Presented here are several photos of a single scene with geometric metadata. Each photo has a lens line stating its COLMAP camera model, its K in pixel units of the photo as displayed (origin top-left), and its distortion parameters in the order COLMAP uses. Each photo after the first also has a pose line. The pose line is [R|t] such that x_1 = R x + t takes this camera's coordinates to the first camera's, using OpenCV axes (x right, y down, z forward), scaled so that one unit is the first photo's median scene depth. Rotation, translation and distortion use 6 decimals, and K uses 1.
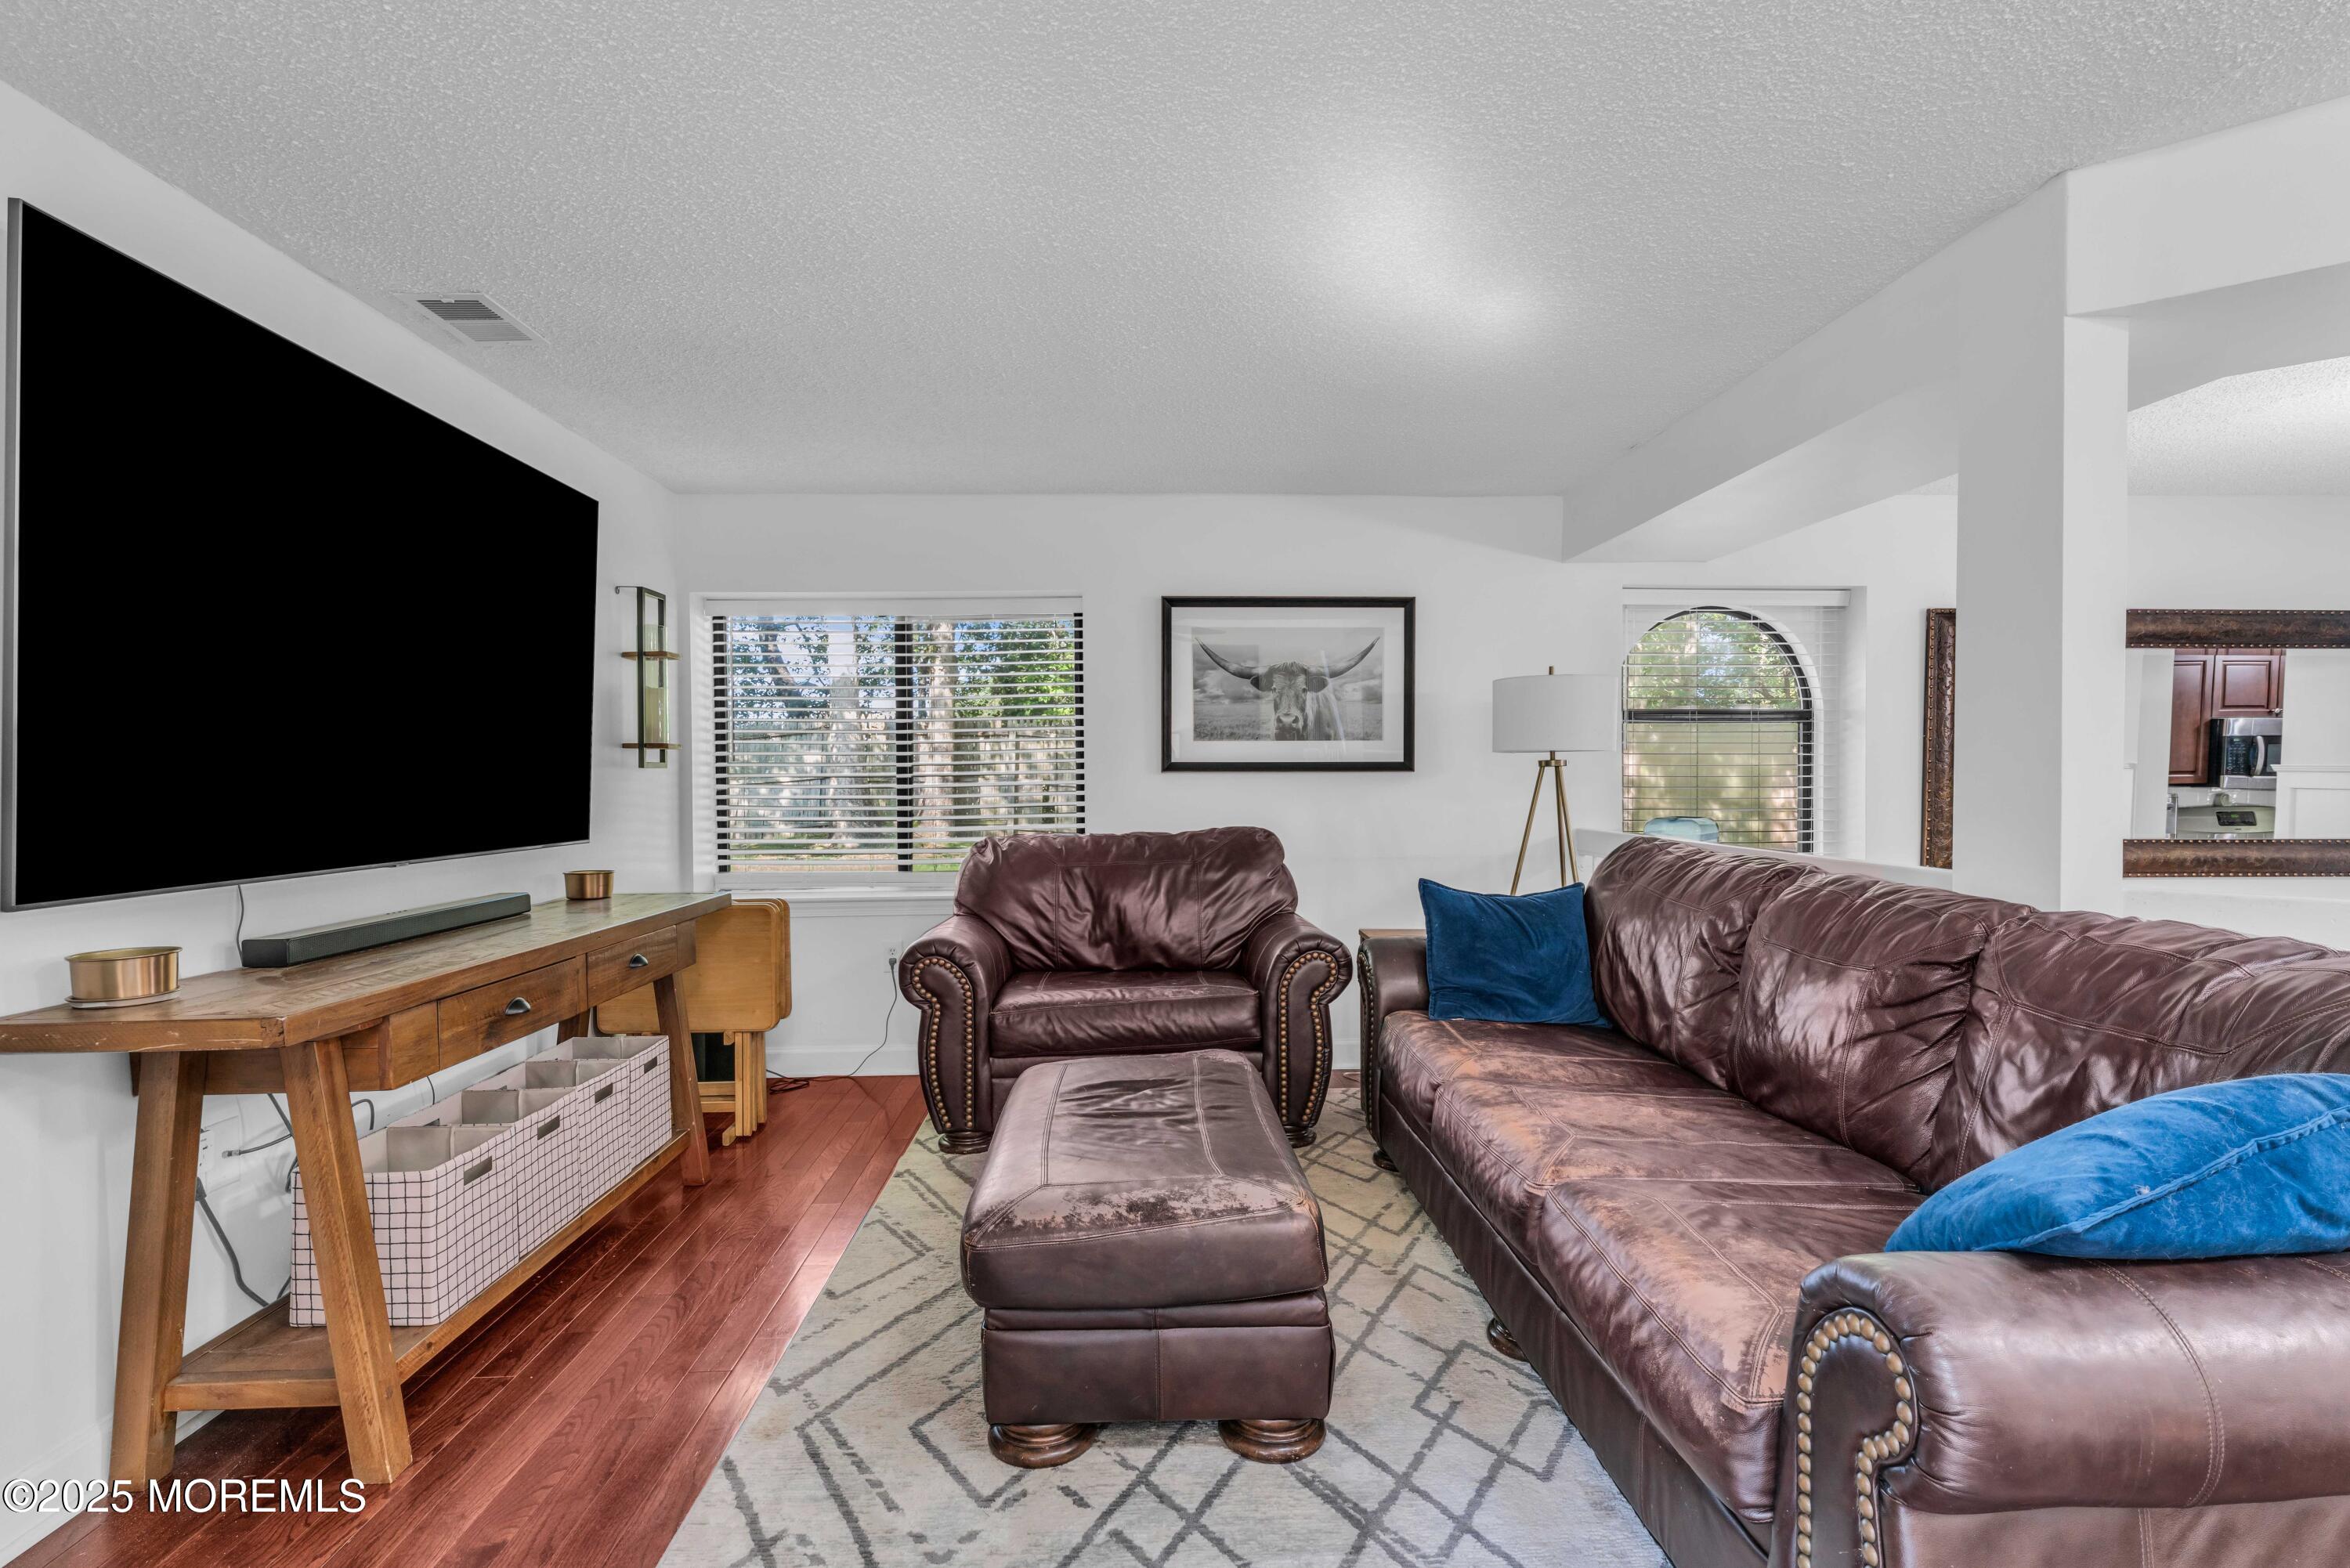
lens RADIAL K [[1153.8, 0, 1171.3], [0, 1153.8, 801.8], [0, 0, 1]] dist [-0.000391, -0.000551]
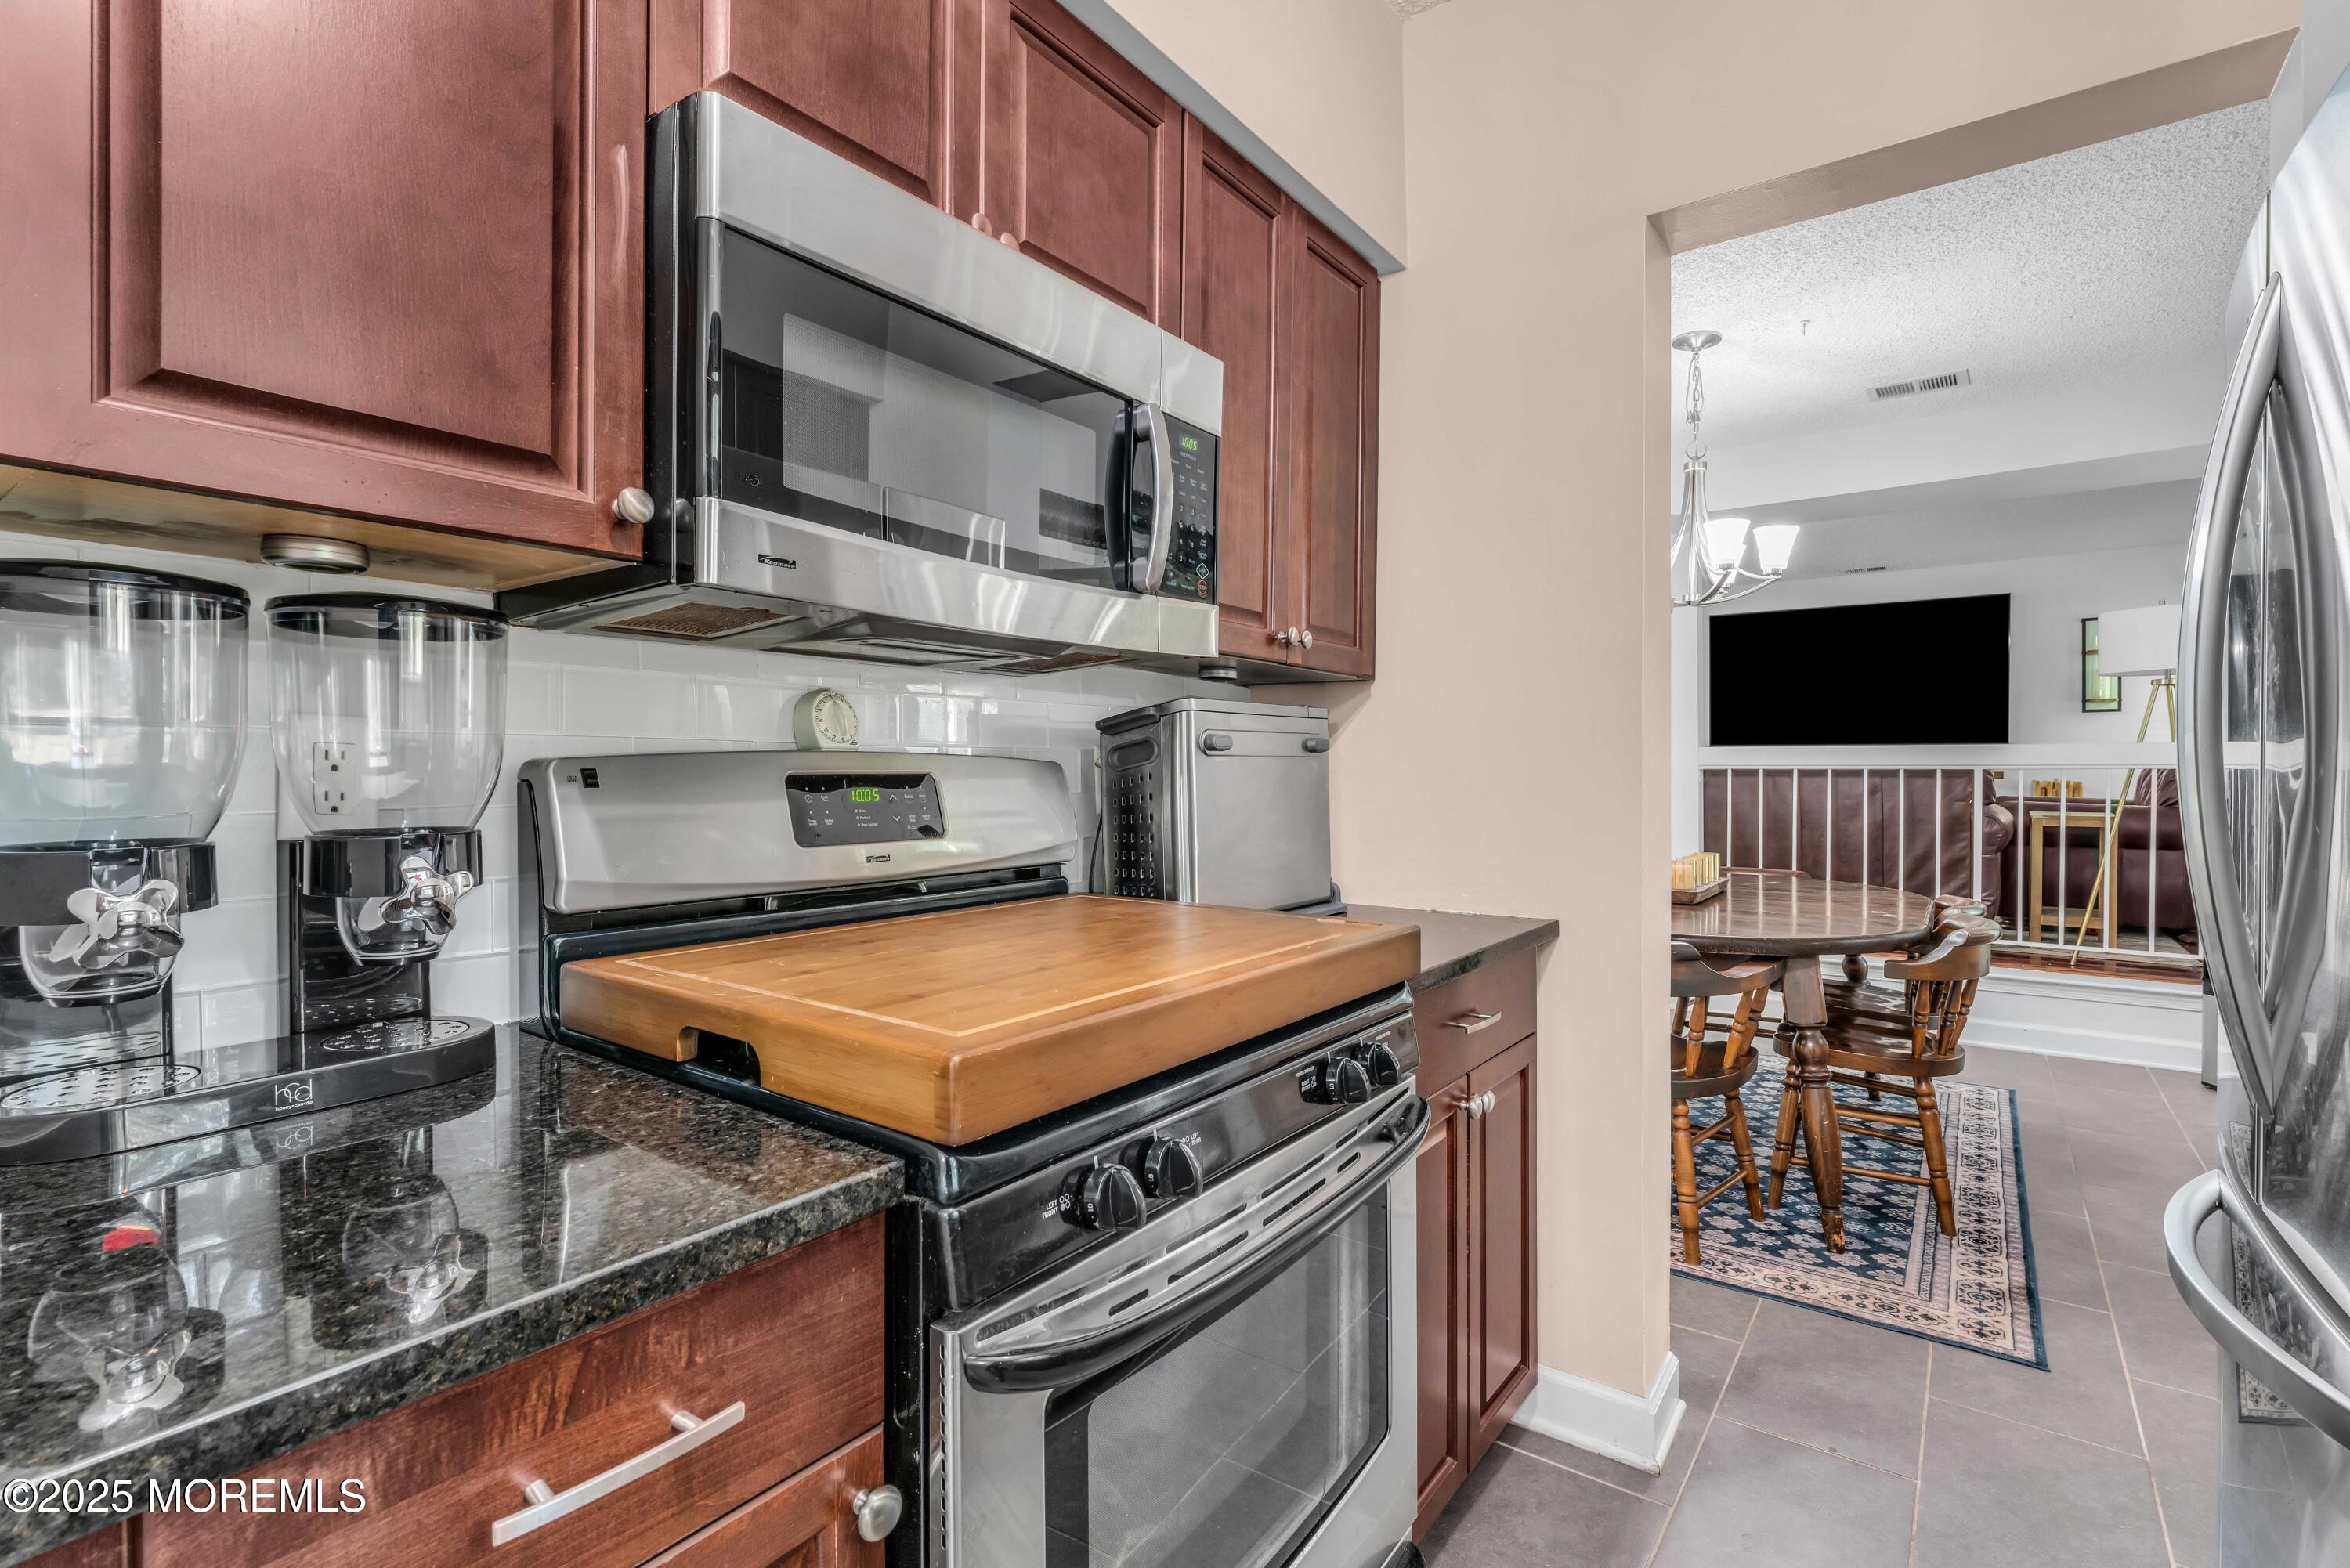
lens RADIAL K [[1077.0, 0, 1170.8], [0, 1077.0, 781.4], [0, 0, 1]] dist [-0.000880, -0.000517]
pose [[-0.621489, 0.018500, -0.783204, 2.088632], [-0.010541, 0.999433, 0.031972, 0.049238], [0.783352, 0.028126, -0.620942, 1.027846]]
